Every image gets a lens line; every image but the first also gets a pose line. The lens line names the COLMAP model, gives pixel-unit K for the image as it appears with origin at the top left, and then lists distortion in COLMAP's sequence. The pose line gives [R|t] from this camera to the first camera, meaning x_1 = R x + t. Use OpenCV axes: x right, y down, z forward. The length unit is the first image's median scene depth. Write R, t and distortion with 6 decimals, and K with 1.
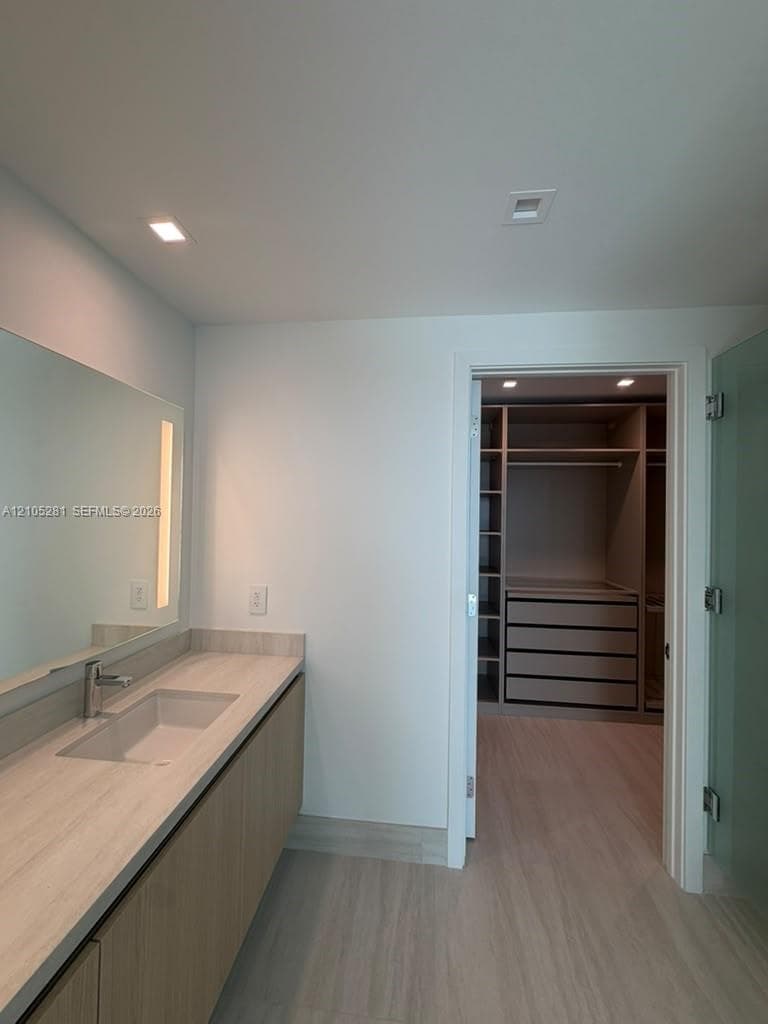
lens RADIAL K [[408.8, 0, 381.9], [0, 408.8, 510.3], [0, 0, 1]] dist [-0.000512, 0.000501]
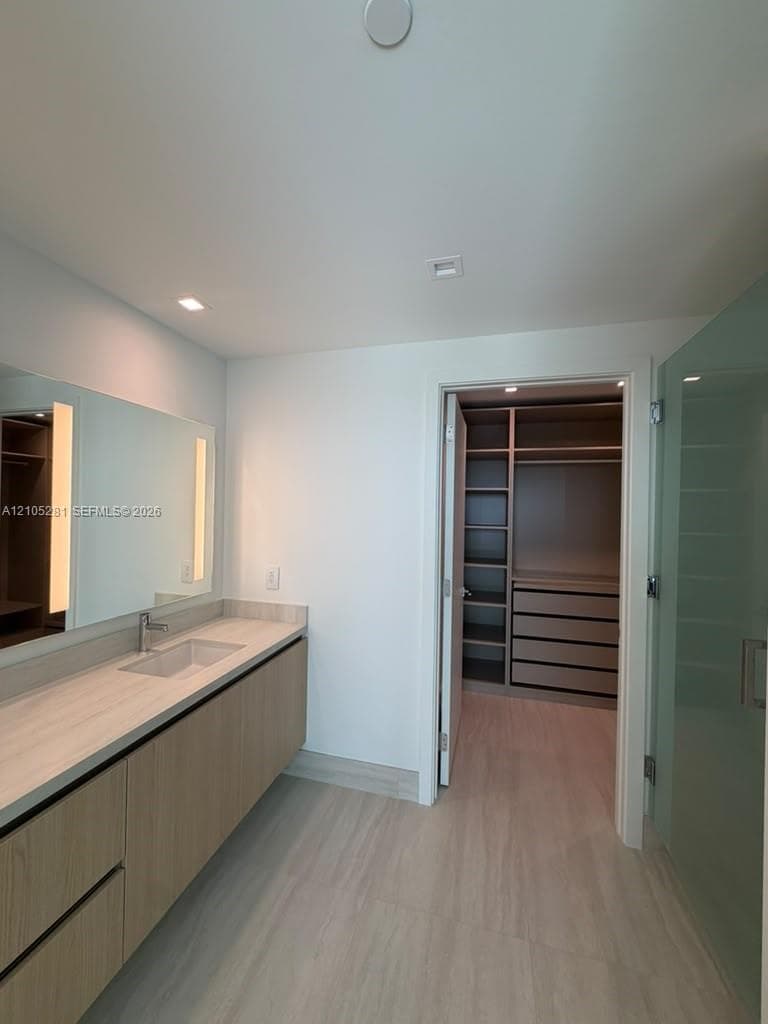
lens RADIAL K [[408.8, 0, 381.9], [0, 408.8, 510.3], [0, 0, 1]] dist [-0.000512, 0.000501]
pose [[0.986801, 0.001104, -0.161932, 0.231547], [0.000420, 0.999956, 0.009379, 0.000806], [0.161935, -0.009323, 0.986757, -0.182174]]
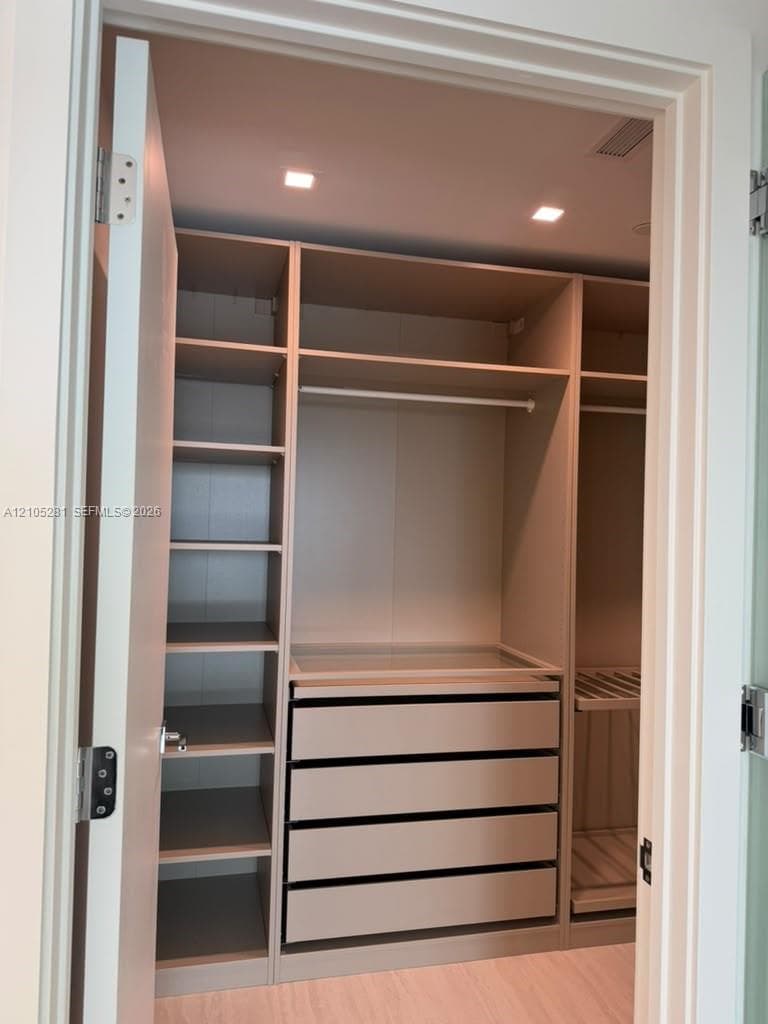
lens RADIAL K [[712.4, 0, 384.0], [0, 712.4, 512.0], [0, 0, 1]] dist [0.103976, -0.173928]
pose [[0.944553, 0.014093, 0.328057, 0.246609], [-0.014833, 0.999890, -0.000248, 0.030926], [-0.328024, -0.004631, 0.944658, 0.446144]]
